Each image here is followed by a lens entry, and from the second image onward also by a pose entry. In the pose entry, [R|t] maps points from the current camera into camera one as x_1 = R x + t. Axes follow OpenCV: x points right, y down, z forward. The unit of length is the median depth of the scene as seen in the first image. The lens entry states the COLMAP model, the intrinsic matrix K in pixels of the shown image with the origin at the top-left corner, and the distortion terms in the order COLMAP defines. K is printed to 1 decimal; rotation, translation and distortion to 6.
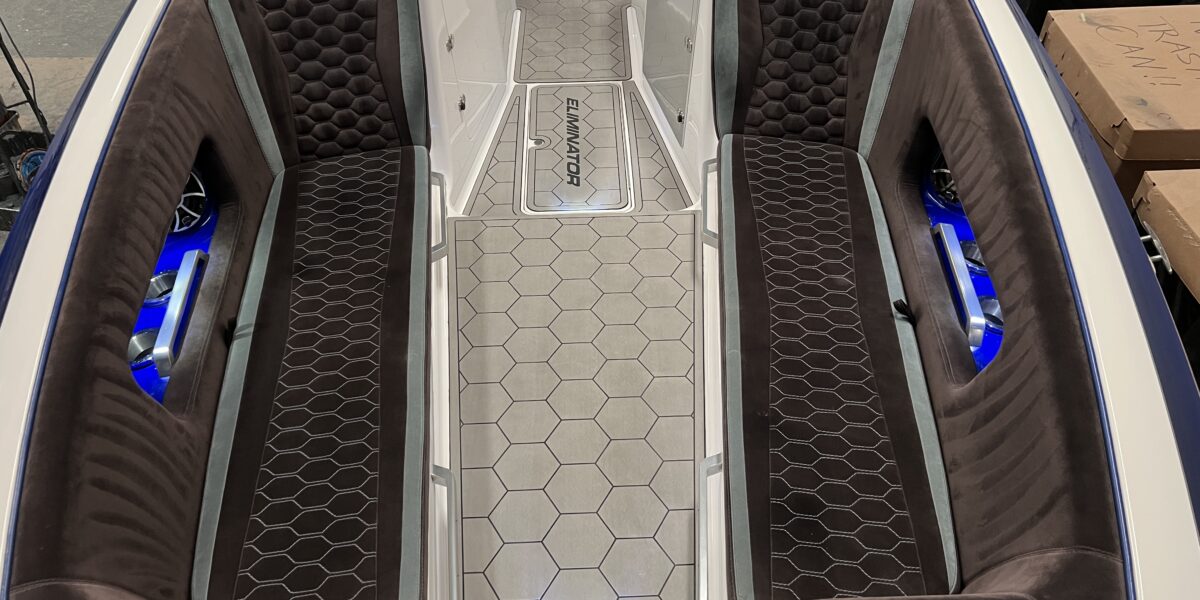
lens RADIAL K [[904.5, 0, 600.0], [0, 904.5, 300.0], [0, 0, 1]] dist [0.056183, -0.058773]
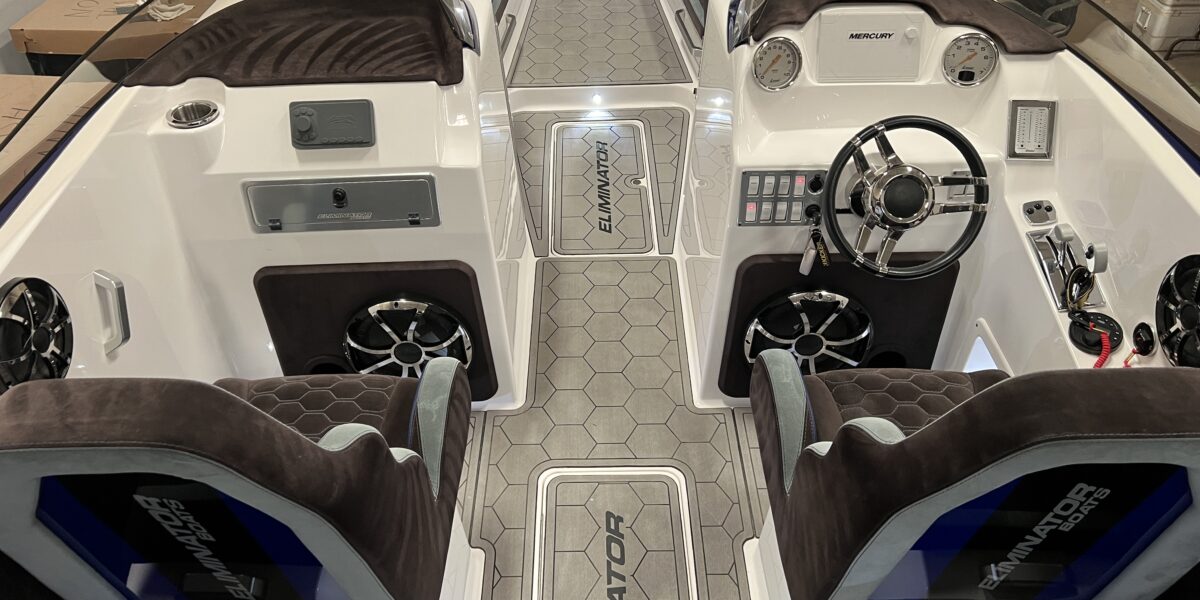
lens RADIAL K [[923.6, 0, 584.8], [0, 923.6, 298.7], [0, 0, 1]] dist [0.126243, -0.169404]
pose [[-0.998779, 0.021290, 0.044585, -0.067843], [0.047147, 0.140895, 0.988901, -1.547686], [0.014772, 0.989796, -0.141726, 1.640576]]
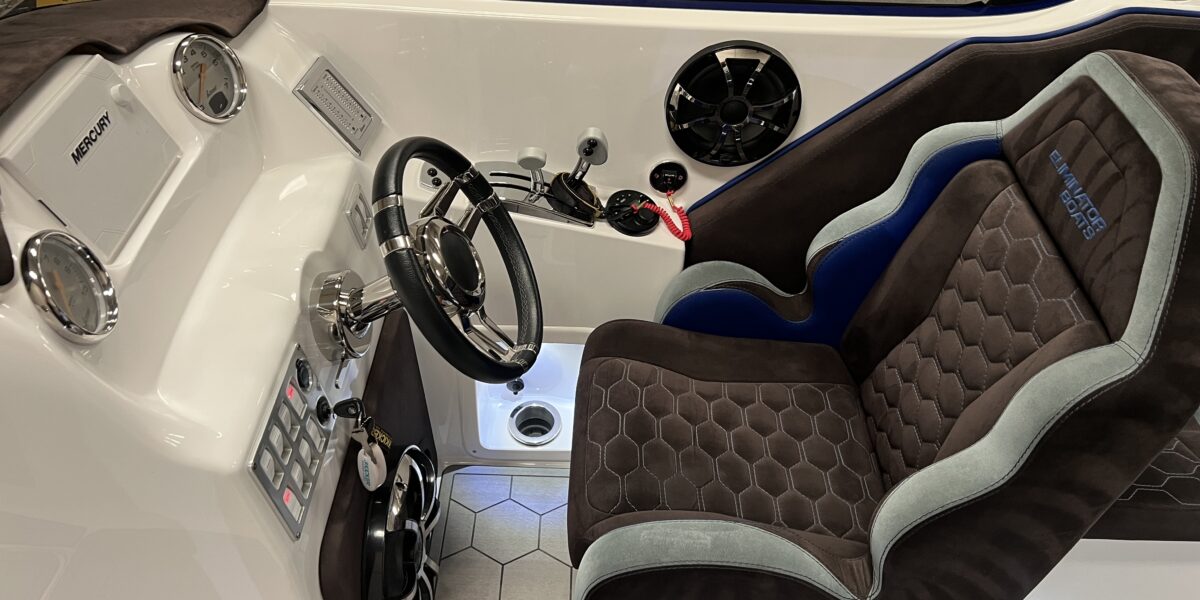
lens RADIAL K [[898.1, 0, 593.8], [0, 898.1, 304.9], [0, 0, 1]] dist [0.064262, -0.068892]
pose [[-0.026491, 0.689712, -0.723599, 0.051354], [-0.691512, 0.510074, 0.511503, -1.051038], [0.721879, 0.513928, 0.463432, 1.296349]]
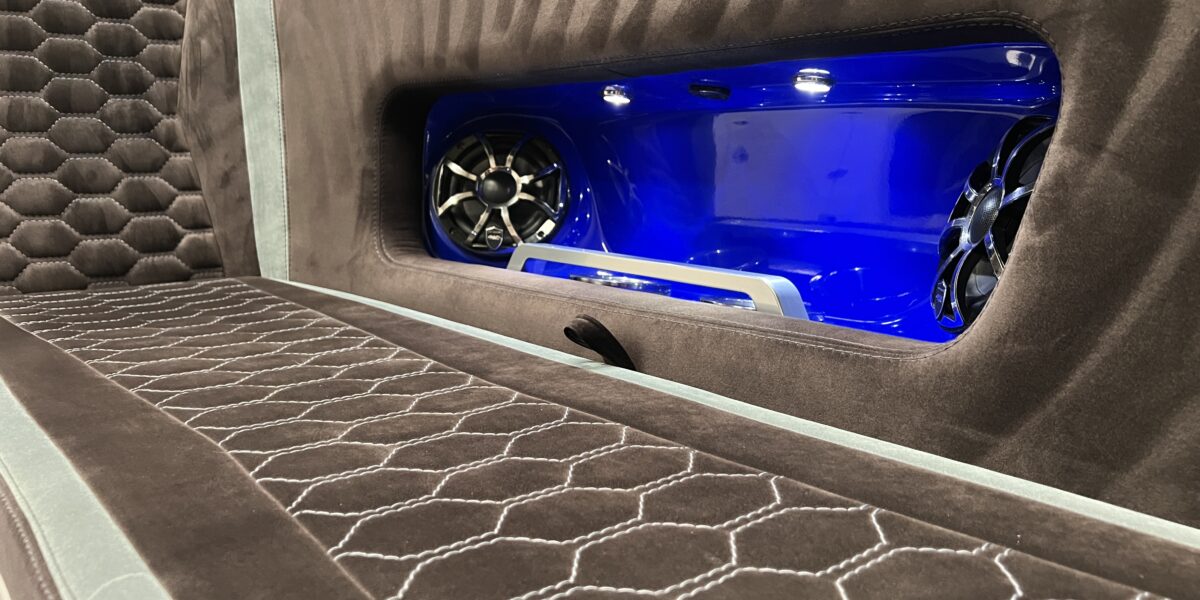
lens RADIAL K [[931.0, 0, 577.8], [0, 931.0, 302.5], [0, 0, 1]] dist [0.044276, -0.008896]
pose [[0.730952, -0.128749, 0.670173, 0.071540], [0.457373, 0.821266, -0.341076, 0.091715], [-0.506477, 0.555829, 0.659192, 0.593770]]
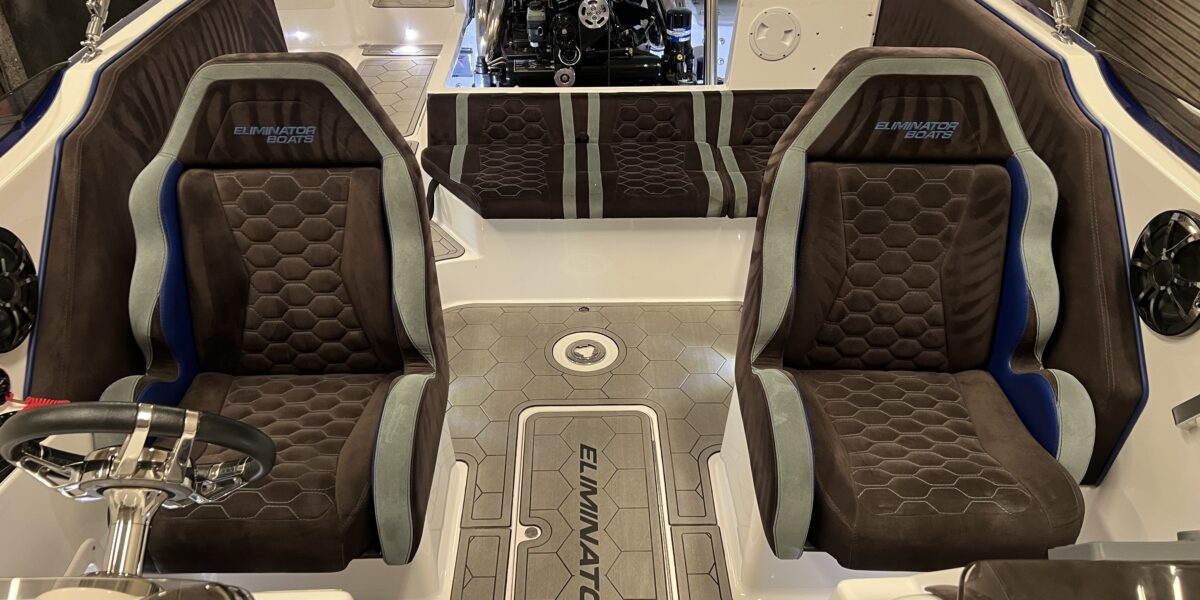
lens RADIAL K [[898.1, 0, 593.8], [0, 898.1, 304.9], [0, 0, 1]] dist [0.064262, -0.068892]
pose [[0.999870, 0.016074, 0.001513, -0.054249], [-0.015769, 0.992404, -0.122004, -0.797458], [-0.003463, 0.121964, 0.992528, 0.943078]]
